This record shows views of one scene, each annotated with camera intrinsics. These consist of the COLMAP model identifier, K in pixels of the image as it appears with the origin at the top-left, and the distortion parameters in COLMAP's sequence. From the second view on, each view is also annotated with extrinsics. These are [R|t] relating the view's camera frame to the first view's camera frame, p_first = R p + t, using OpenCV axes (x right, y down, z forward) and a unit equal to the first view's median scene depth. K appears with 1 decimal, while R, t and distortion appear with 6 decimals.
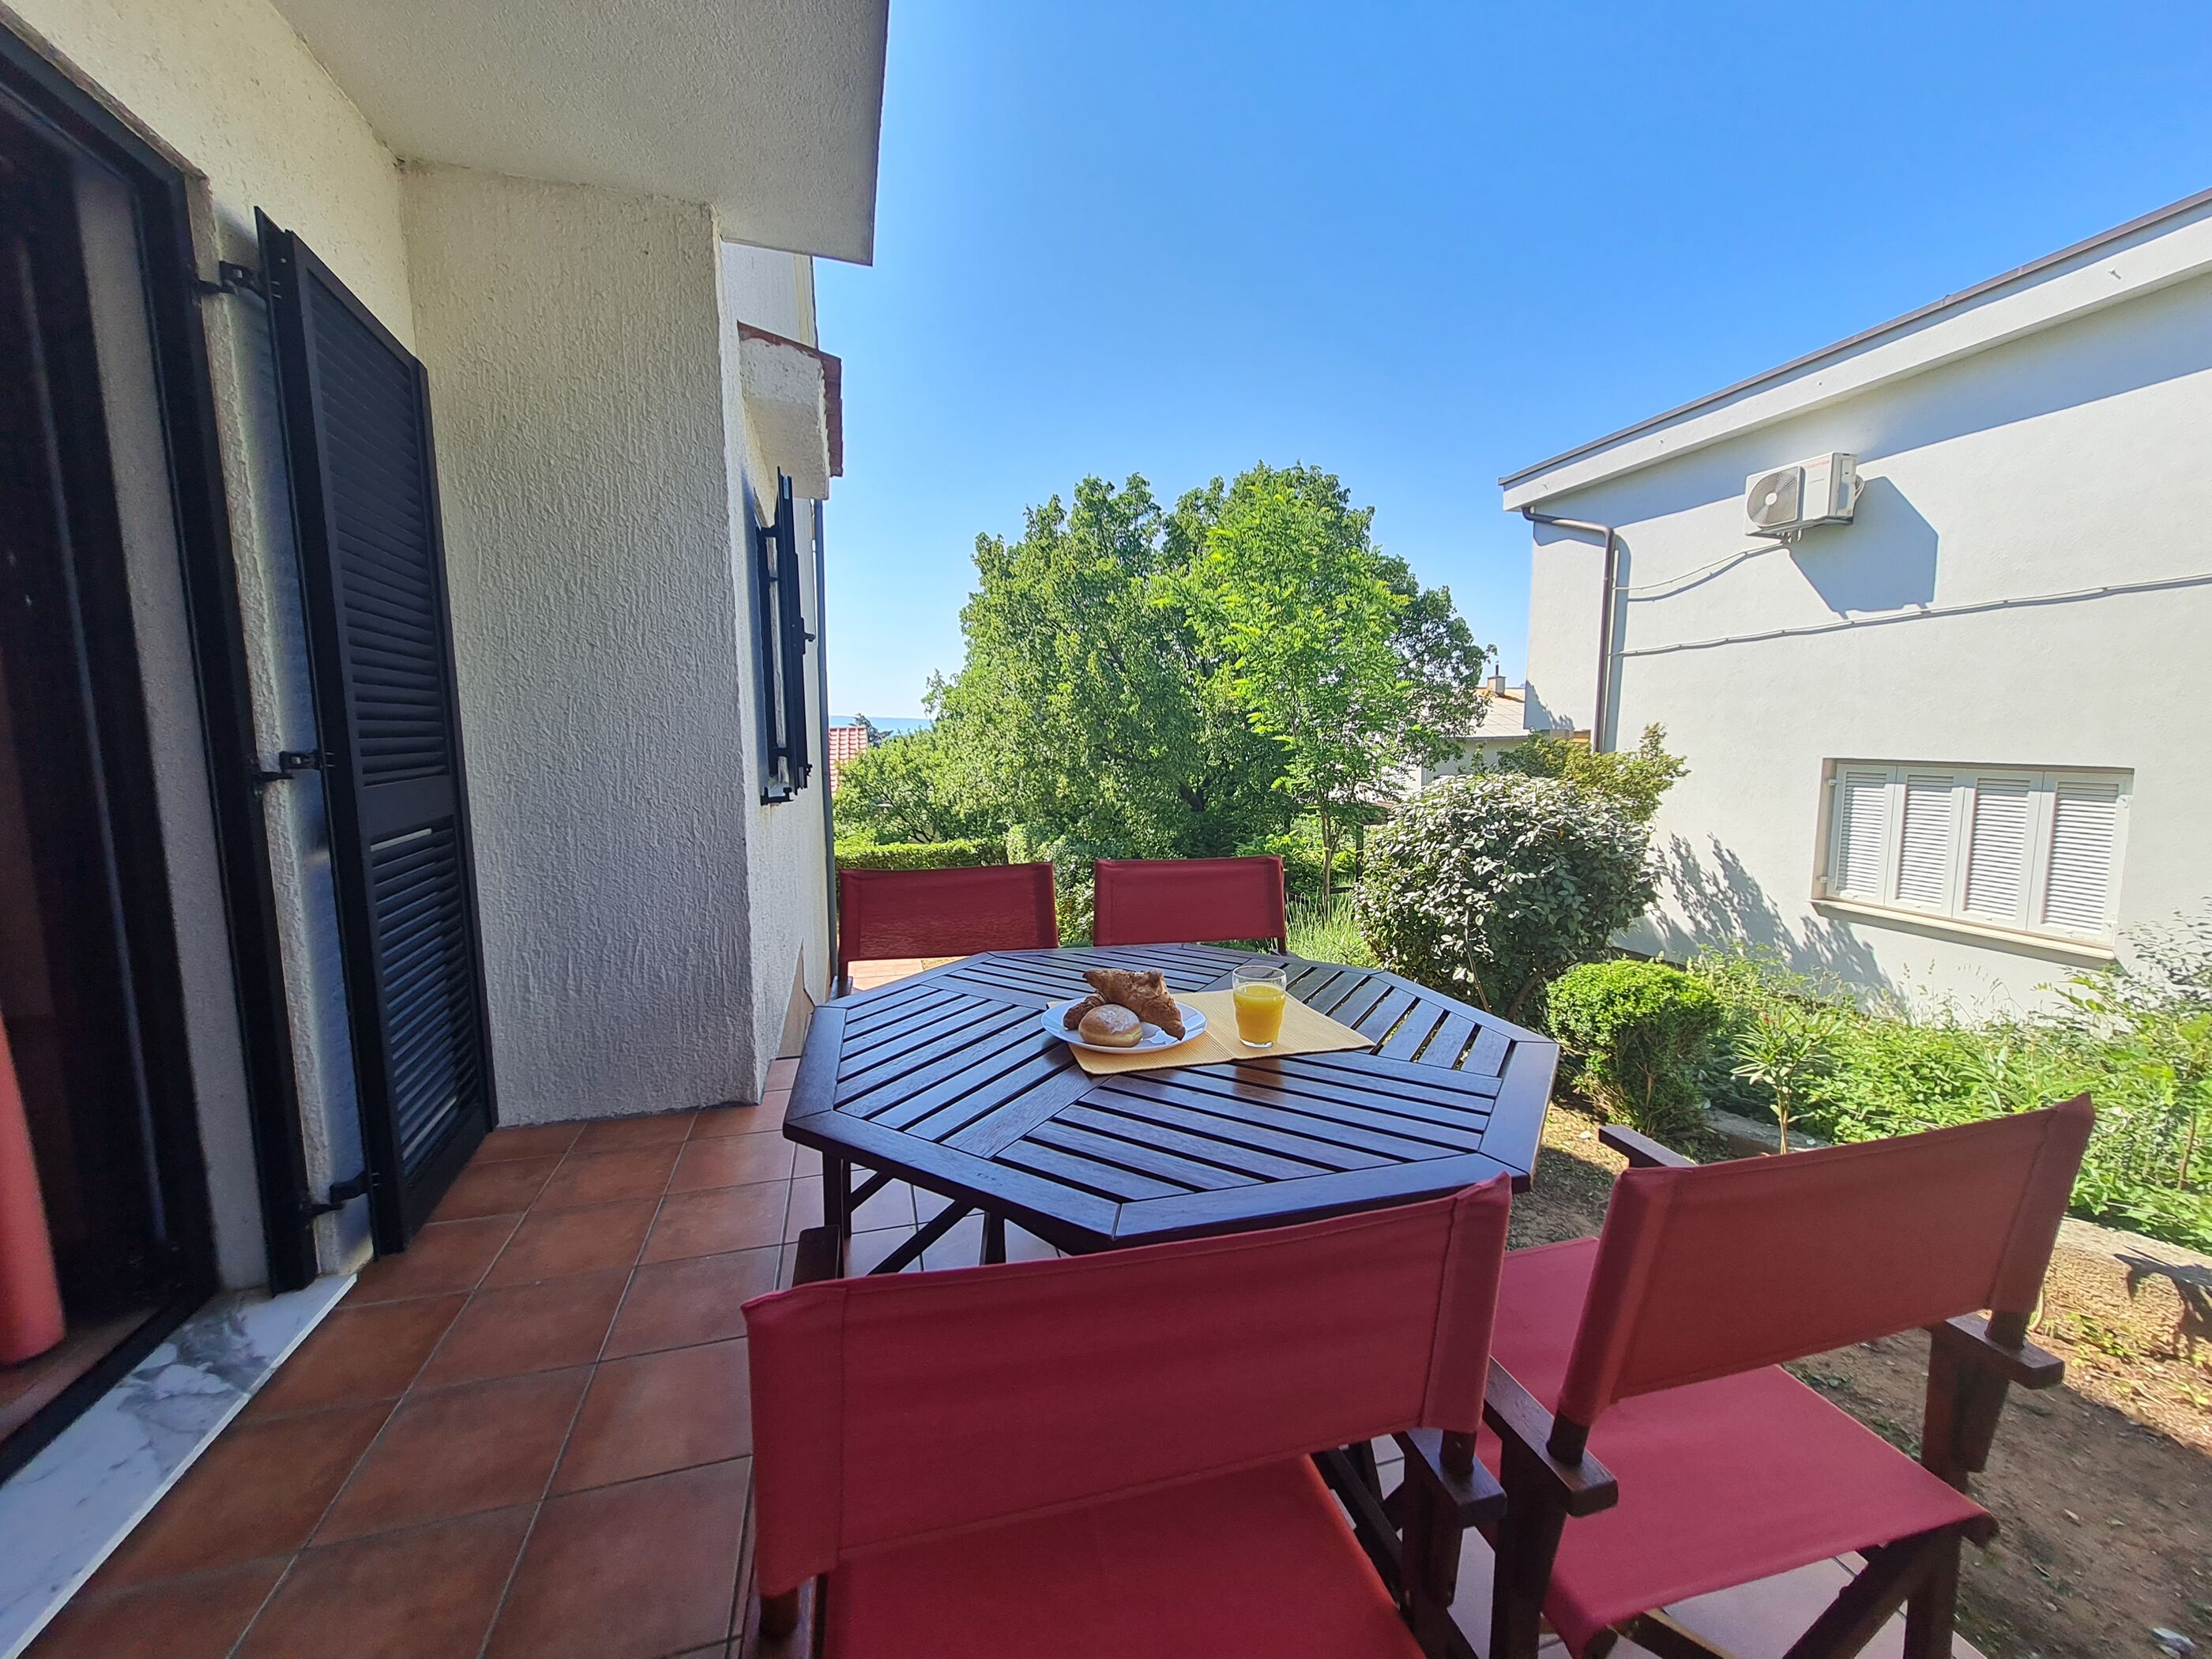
lens RADIAL K [[861.3, 0, 1109.6], [0, 861.3, 824.1], [0, 0, 1]] dist [0.009746, -0.001570]
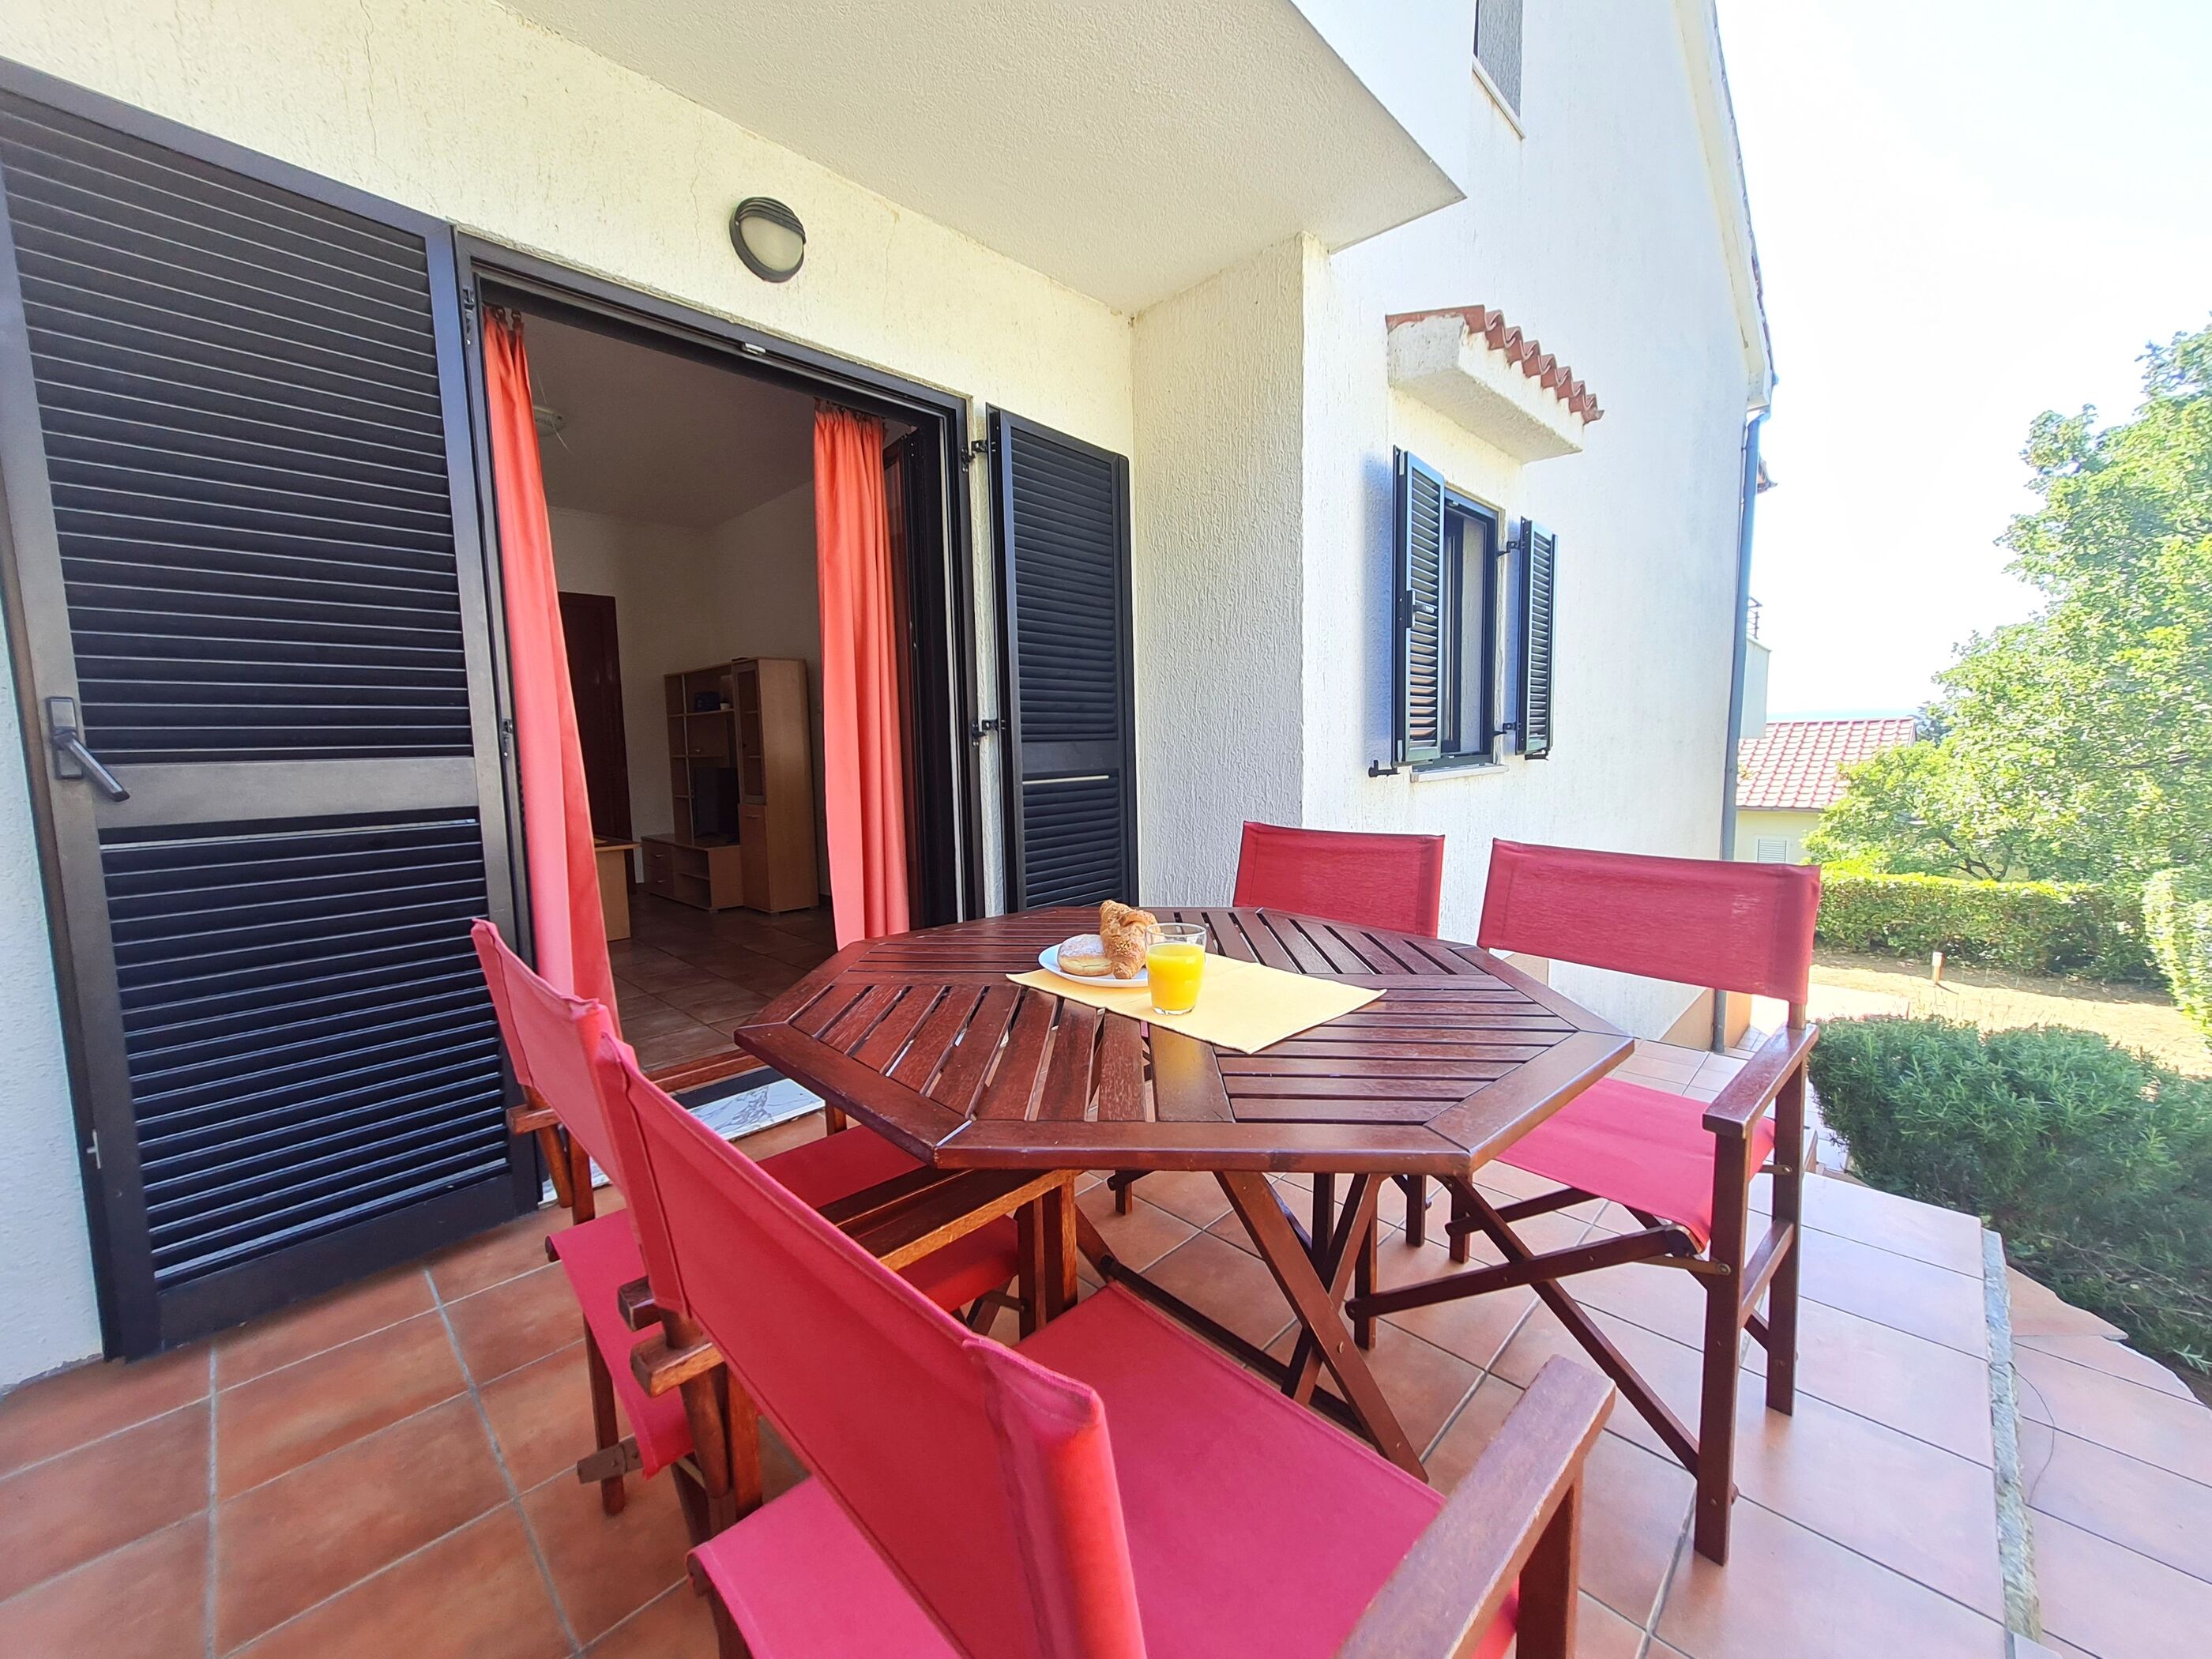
lens RADIAL K [[861.3, 0, 1110.8], [0, 861.3, 828.9], [0, 0, 1]] dist [0.009746, -0.001570]
pose [[0.488888, 0.080605, -0.868615, 0.359336], [-0.078702, 0.995737, 0.048105, 0.015464], [0.868789, 0.044844, 0.493148, 0.213549]]
